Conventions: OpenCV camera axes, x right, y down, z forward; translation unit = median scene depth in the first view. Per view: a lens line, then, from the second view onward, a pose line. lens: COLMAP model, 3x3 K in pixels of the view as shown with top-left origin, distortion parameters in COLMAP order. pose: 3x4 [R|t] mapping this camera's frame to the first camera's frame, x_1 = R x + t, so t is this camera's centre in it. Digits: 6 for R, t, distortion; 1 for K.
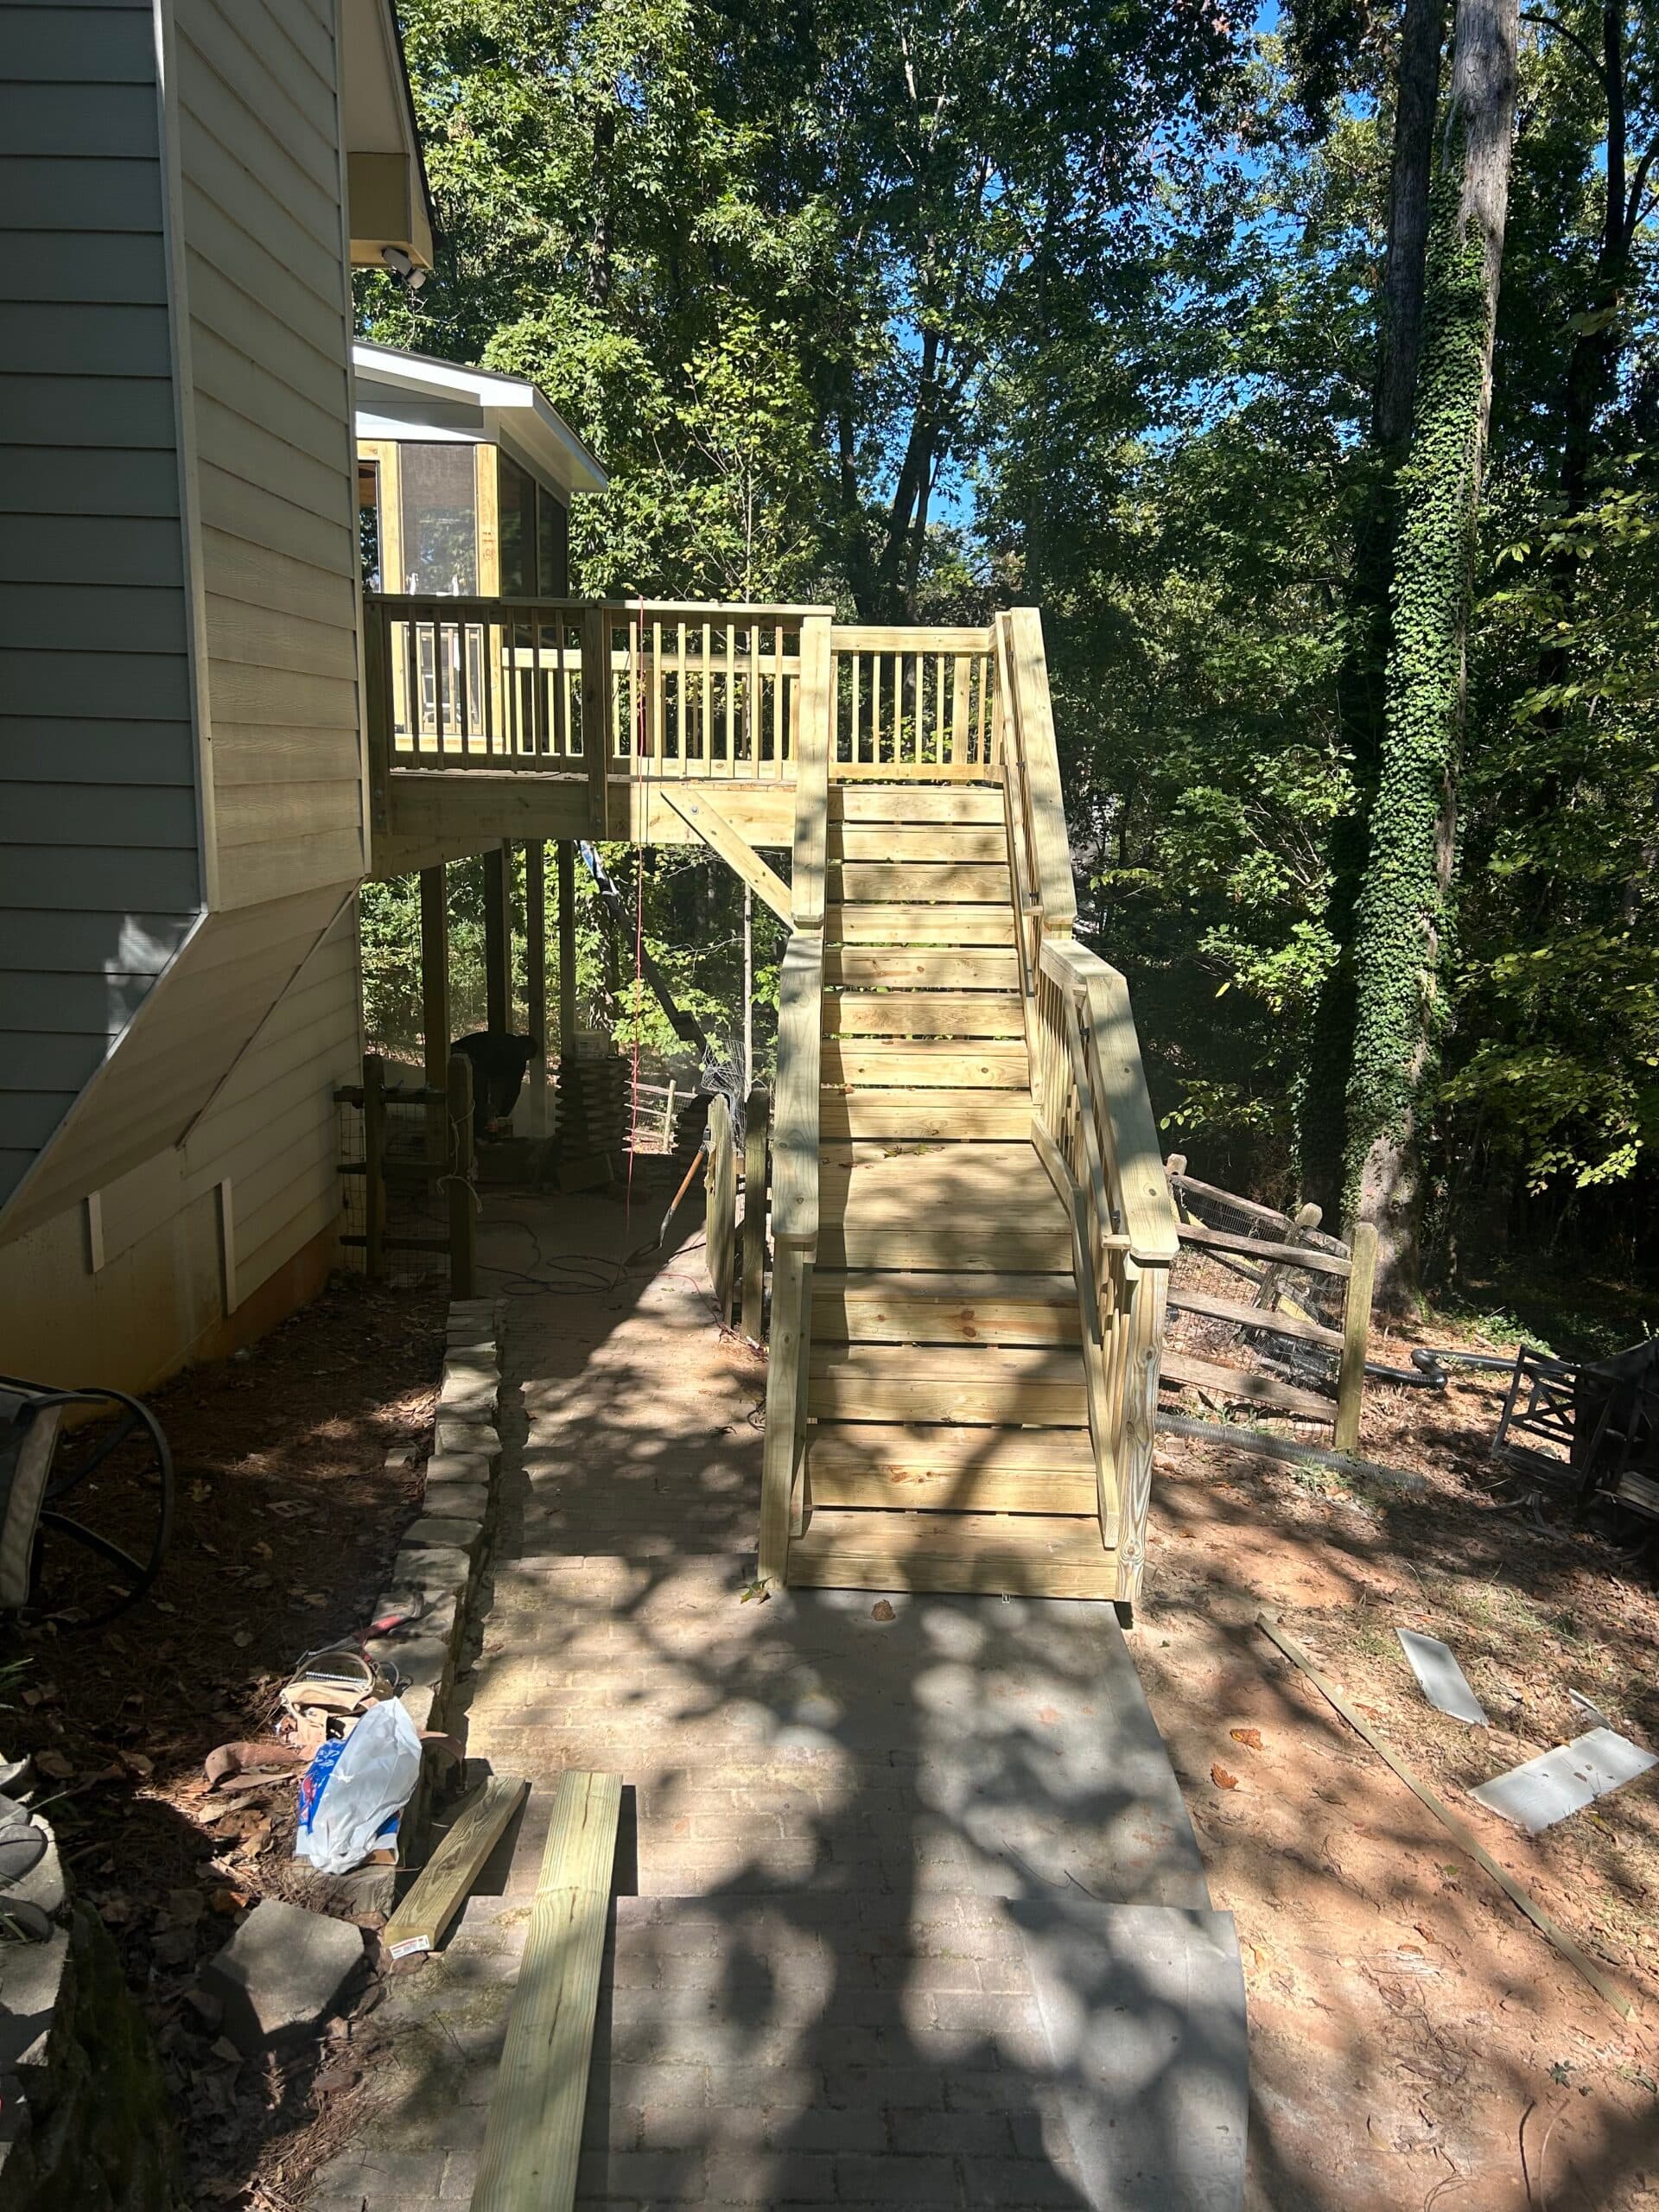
lens RADIAL K [[1621.8, 0, 829.5], [0, 1621.8, 1106.0], [0, 0, 1]] dist [-0.001197, 0.001259]
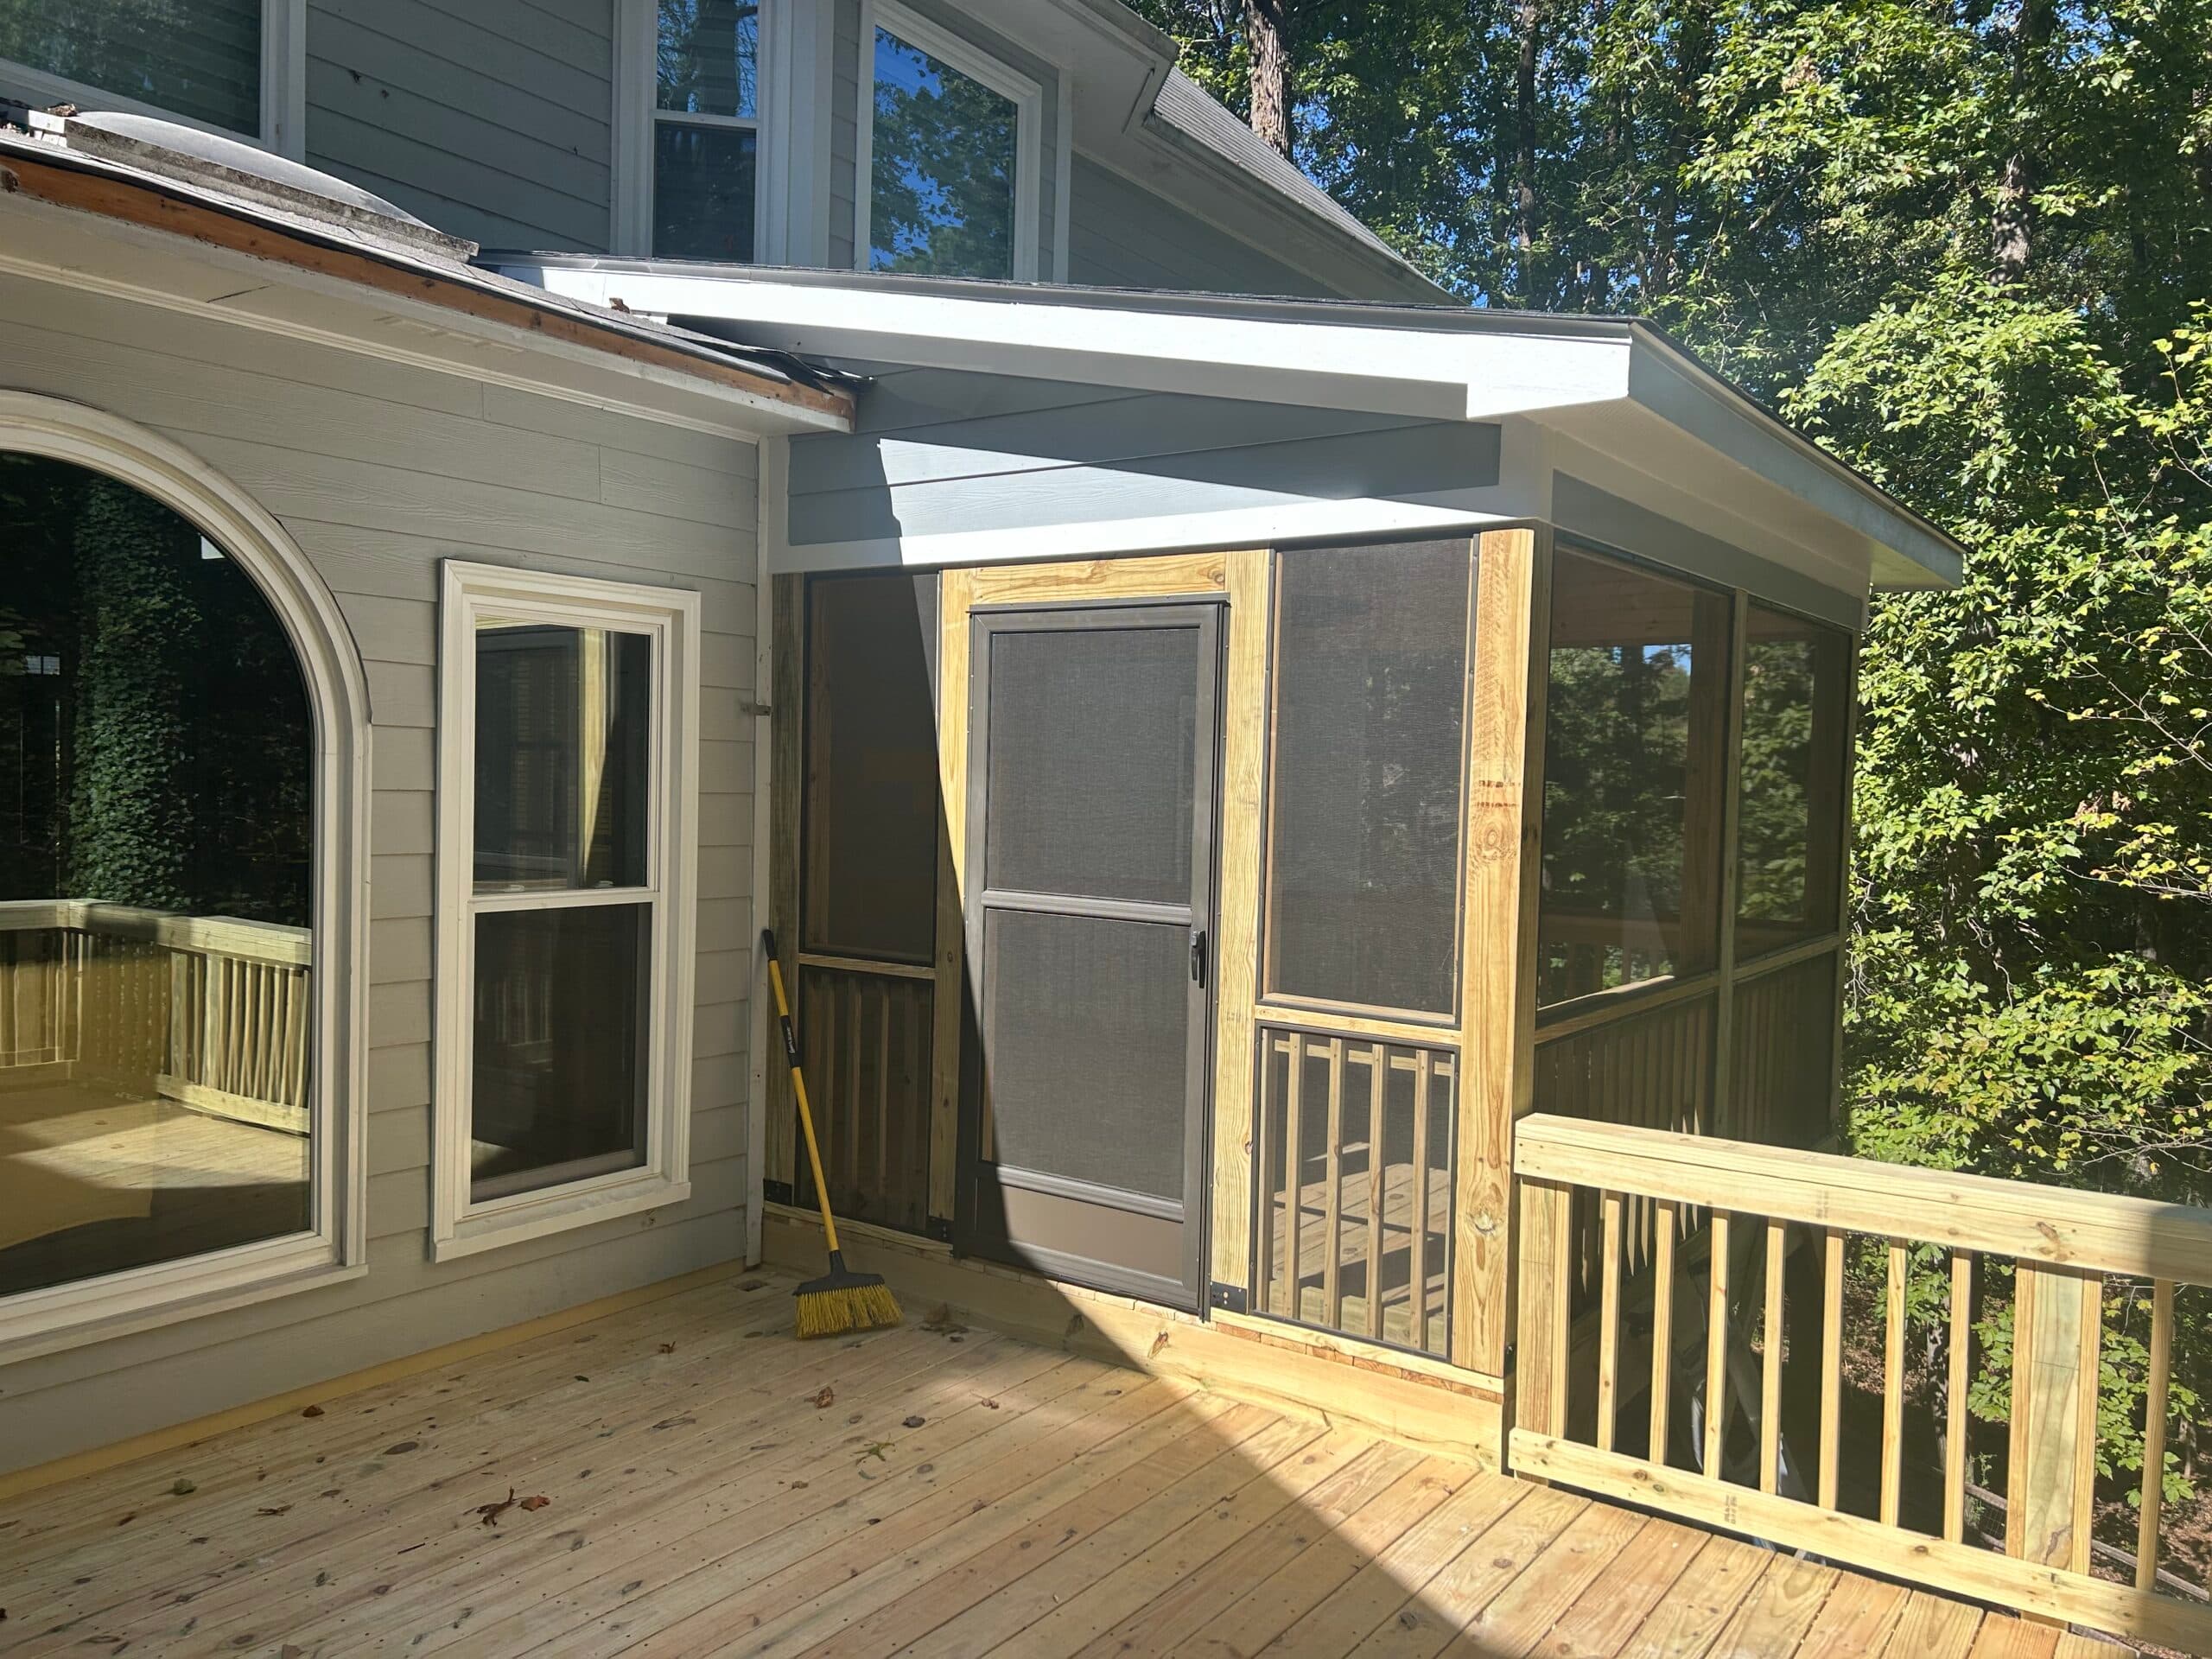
lens RADIAL K [[1621.8, 0, 1106.0], [0, 1621.8, 829.5], [0, 0, 1]] dist [-0.001197, 0.001259]
pose [[0.799927, 0.028064, -0.599441, -0.052492], [-0.142327, 0.979277, -0.144081, -0.191606], [0.582975, 0.200571, 0.787345, 0.466757]]
